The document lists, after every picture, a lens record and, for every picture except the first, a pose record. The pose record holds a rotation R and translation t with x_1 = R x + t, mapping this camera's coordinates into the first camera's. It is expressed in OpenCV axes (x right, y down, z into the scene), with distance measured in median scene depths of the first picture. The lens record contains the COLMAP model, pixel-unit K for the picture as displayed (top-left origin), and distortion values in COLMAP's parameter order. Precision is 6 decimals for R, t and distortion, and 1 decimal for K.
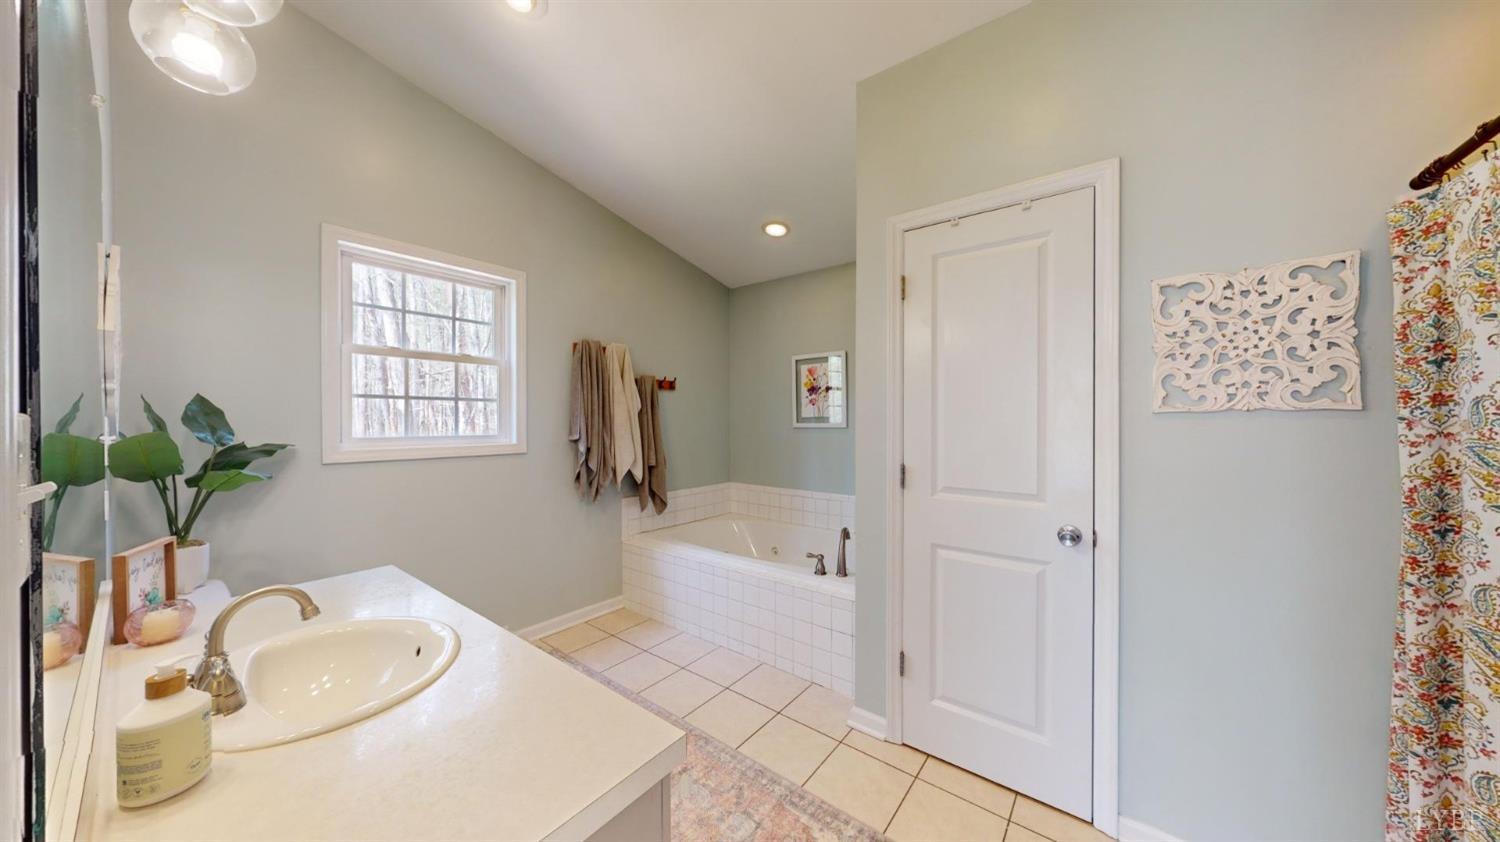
lens RADIAL K [[474.6, 0, 750.0], [0, 474.6, 421.0], [0, 0, 1]] dist [0.000887, -0.000048]
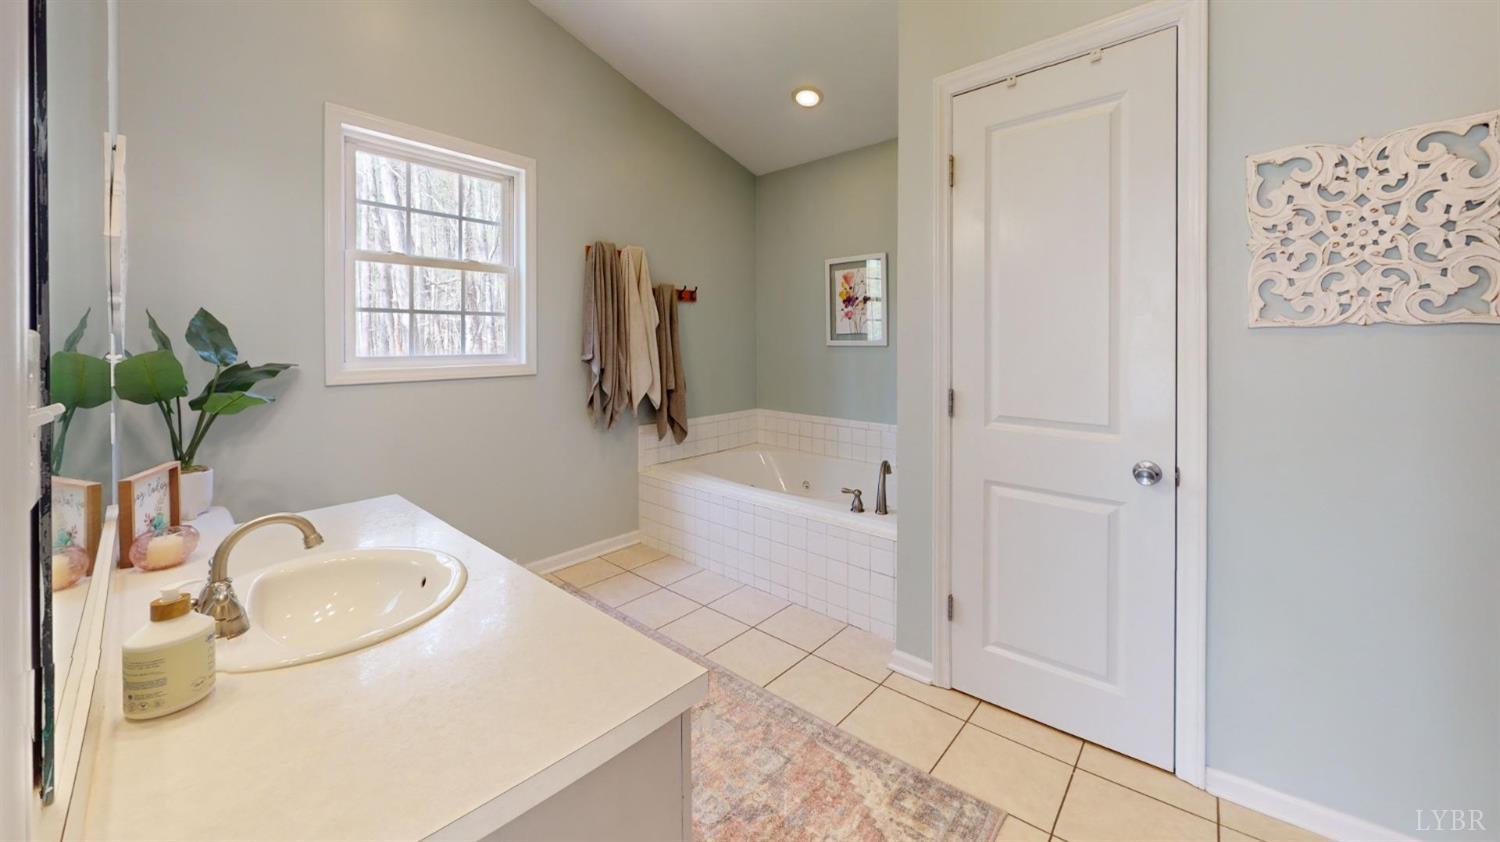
lens RADIAL K [[525.8, 0, 750.0], [0, 525.8, 421.0], [0, 0, 1]] dist [0.000778, 0.000016]
pose [[0.998531, 0.000053, -0.054189, -0.000051], [-0.000052, 1.000000, 0.000020, 0.168643], [0.054189, -0.000017, 0.998531, -0.000177]]
